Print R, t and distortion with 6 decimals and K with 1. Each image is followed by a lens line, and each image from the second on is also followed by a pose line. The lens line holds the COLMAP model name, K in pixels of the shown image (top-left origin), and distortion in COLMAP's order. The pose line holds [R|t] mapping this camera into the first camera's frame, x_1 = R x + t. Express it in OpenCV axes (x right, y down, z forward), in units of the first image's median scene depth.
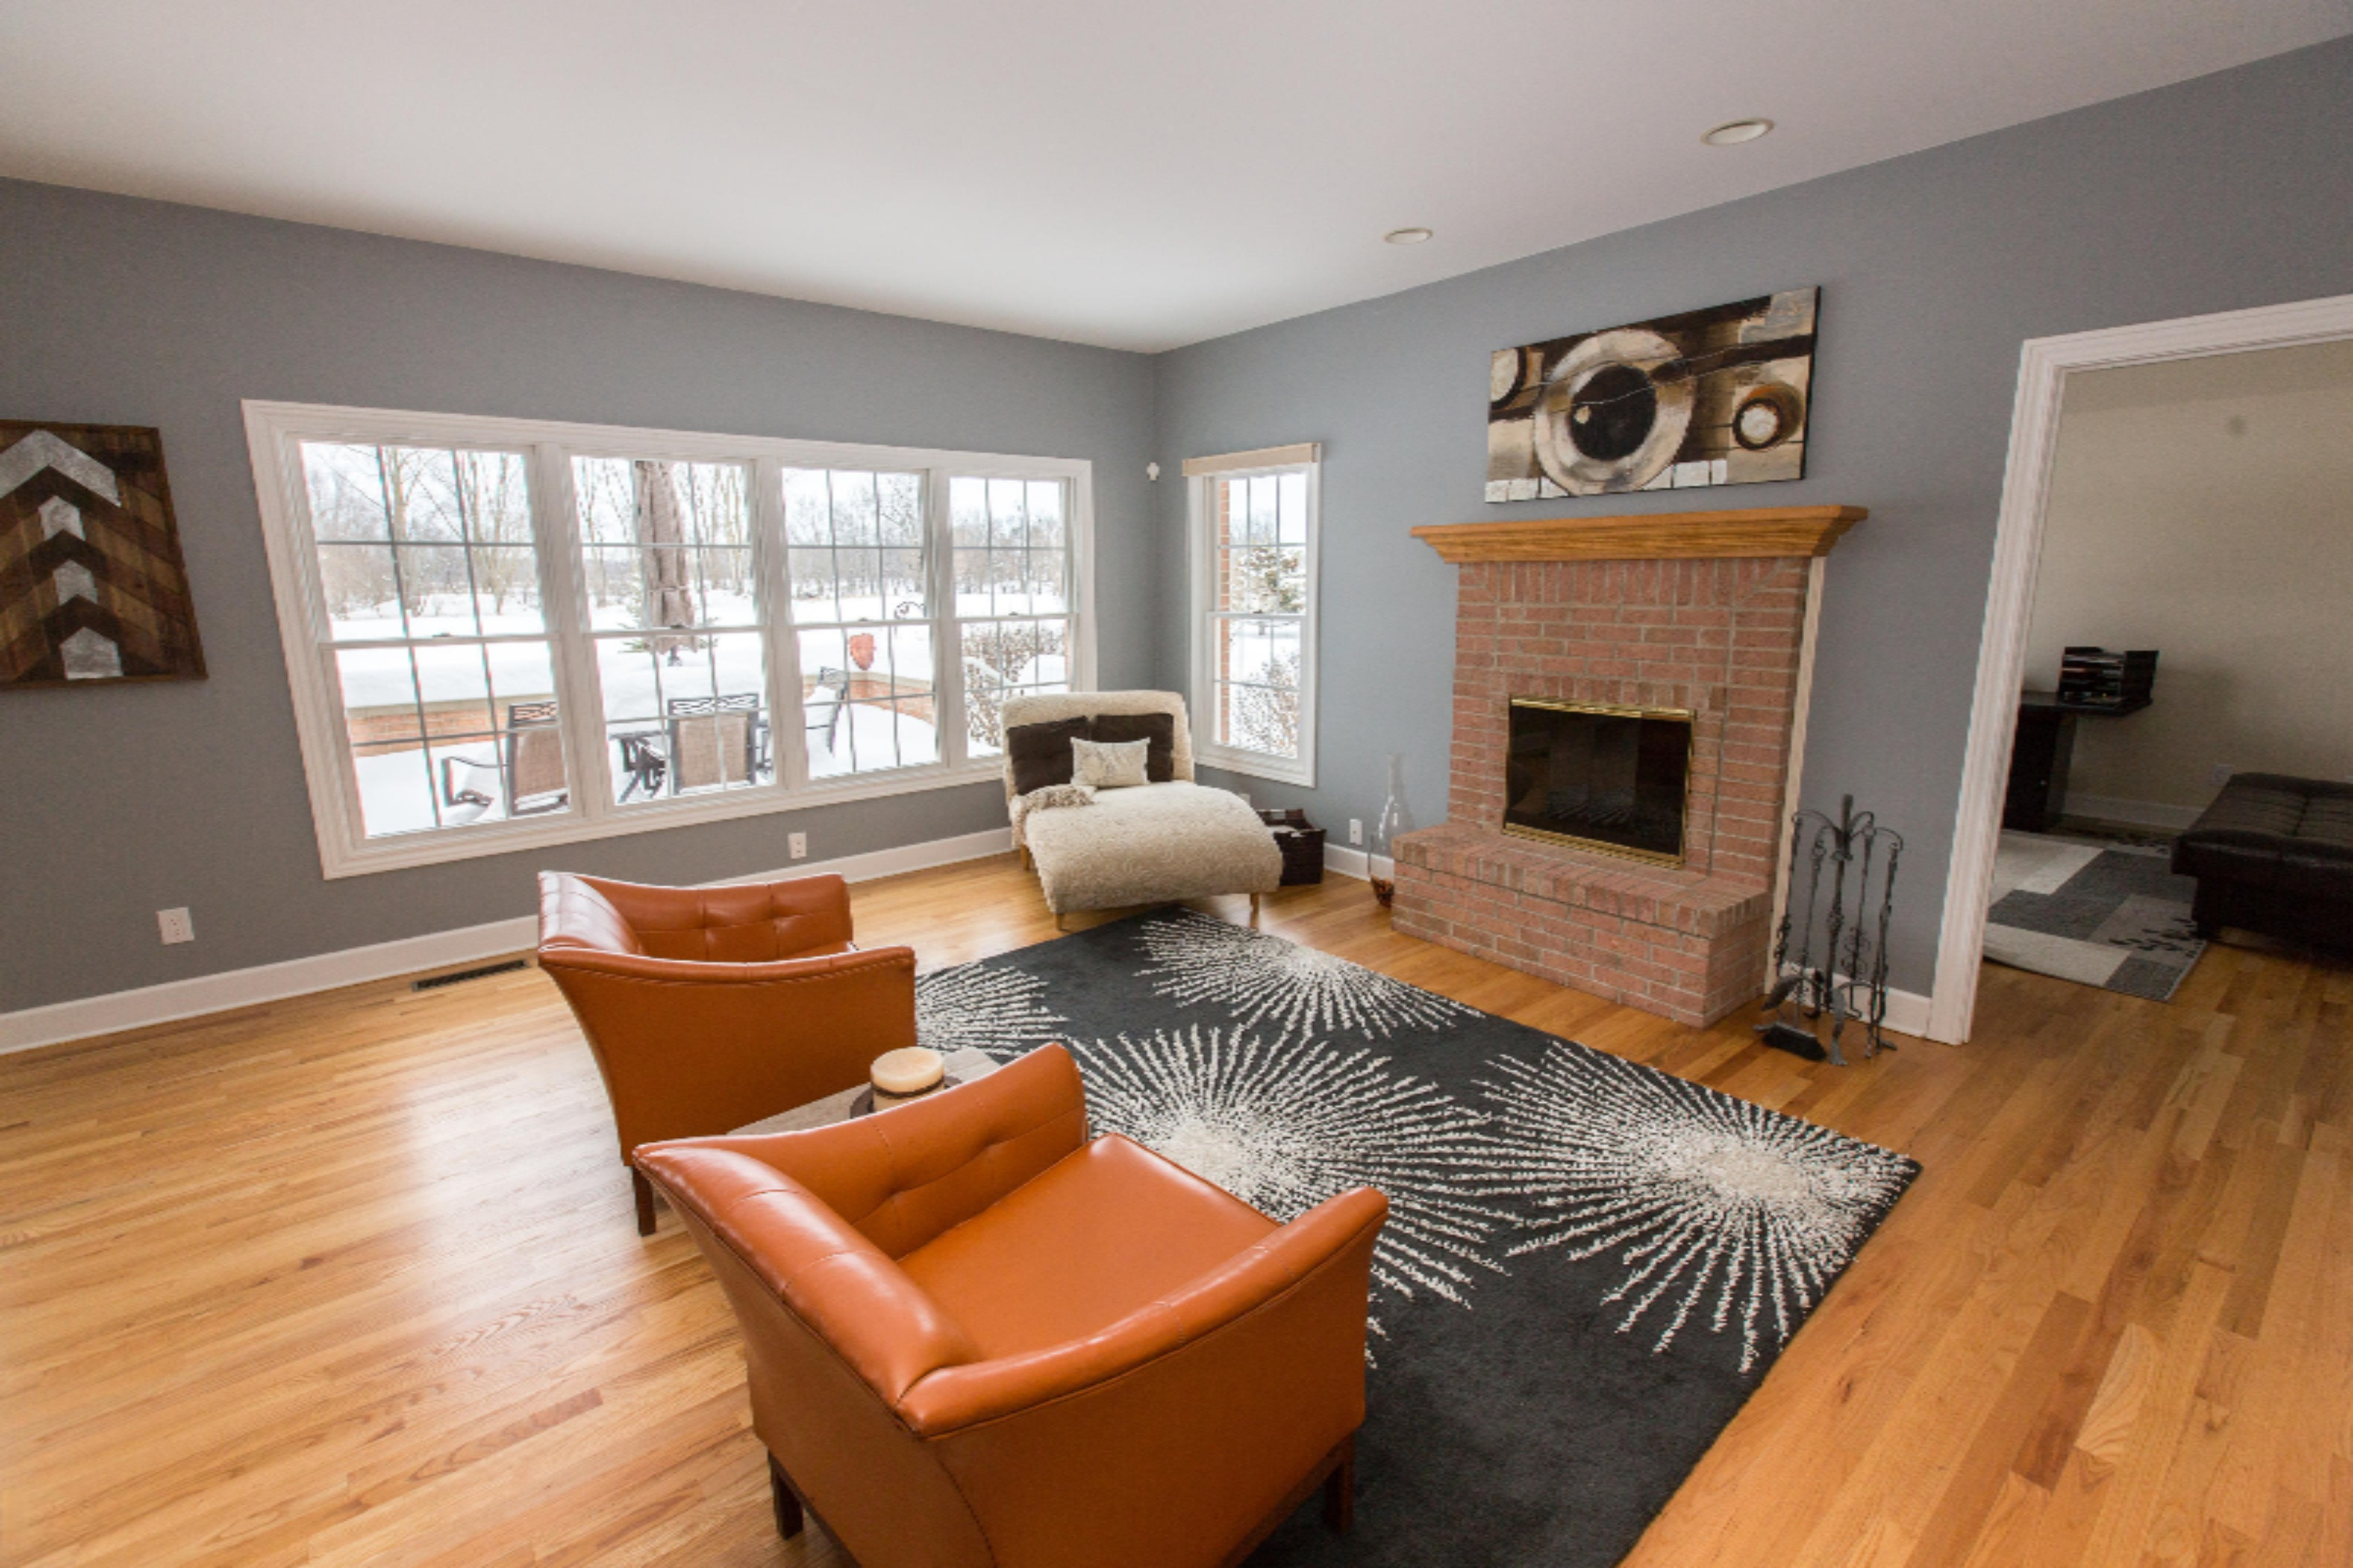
lens RADIAL K [[1028.2, 0, 1169.7], [0, 1028.2, 787.7], [0, 0, 1]] dist [-0.003143, -0.001304]
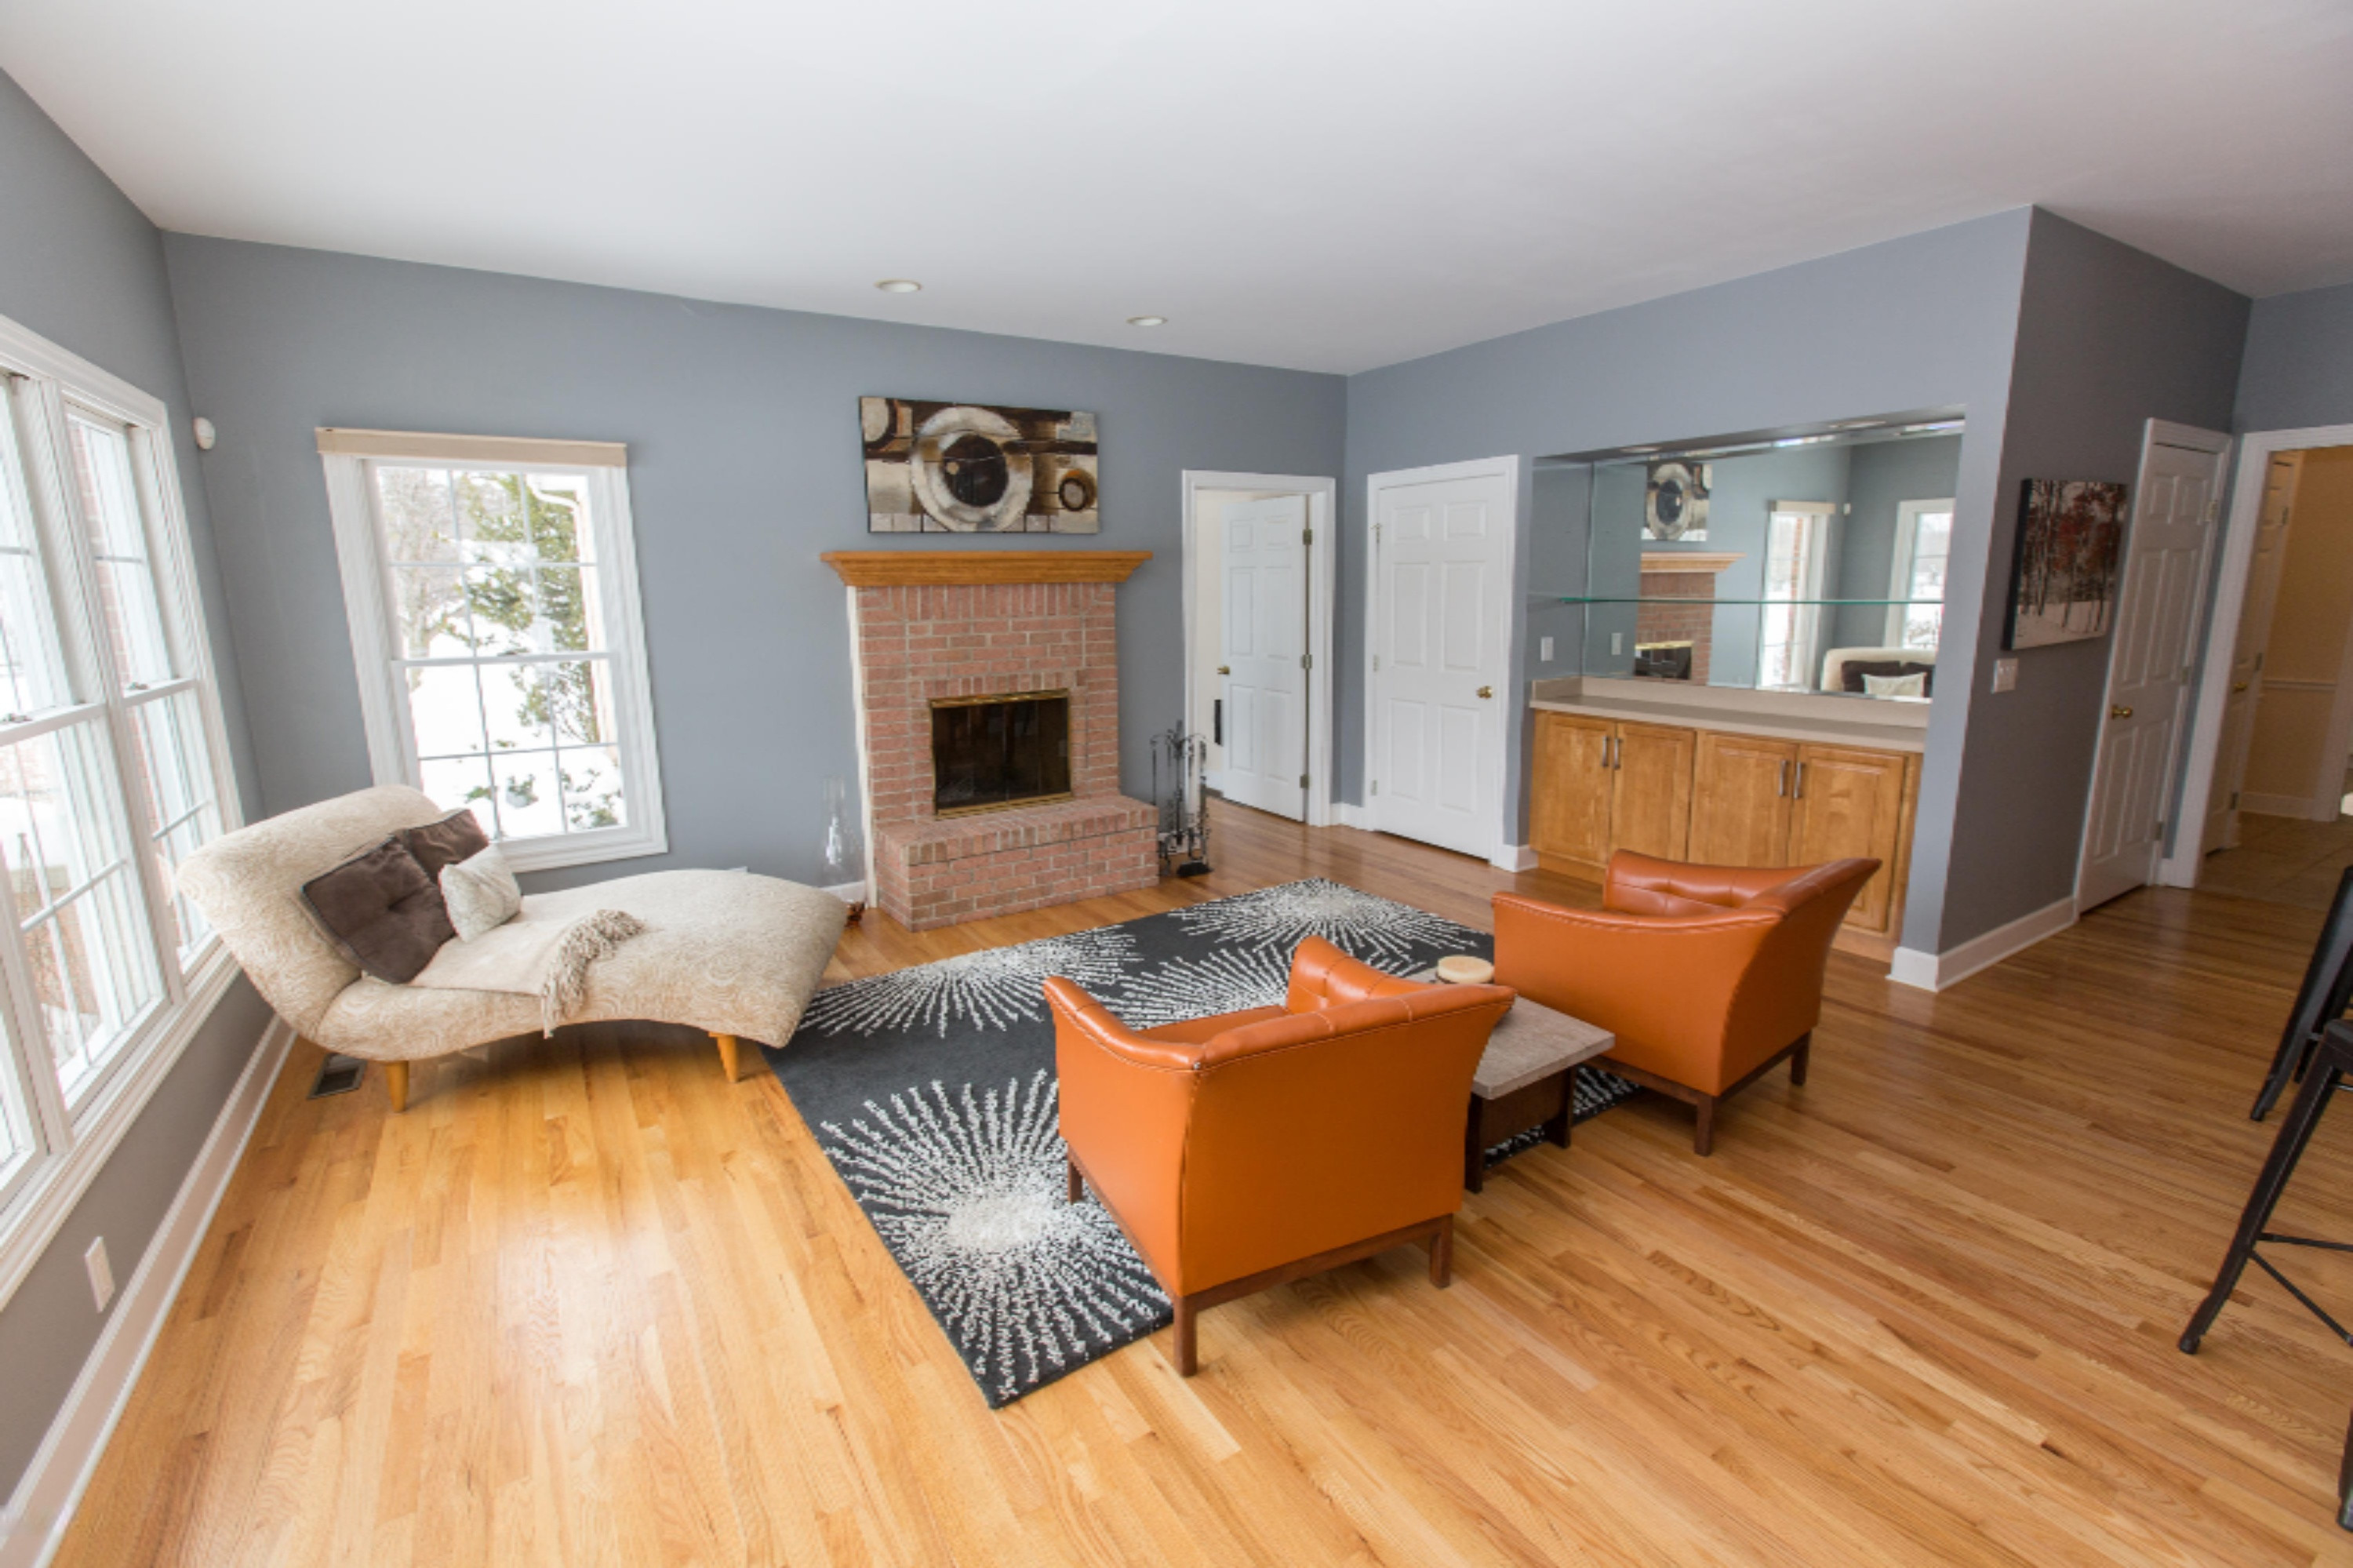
lens RADIAL K [[1028.2, 0, 1177.3], [0, 1028.2, 776.6], [0, 0, 1]] dist [-0.003143, -0.001304]
pose [[0.128632, -0.174584, 0.976204, -0.844202], [0.216508, 0.965579, 0.144155, -0.122942], [-0.967770, 0.192812, 0.162004, 0.608641]]
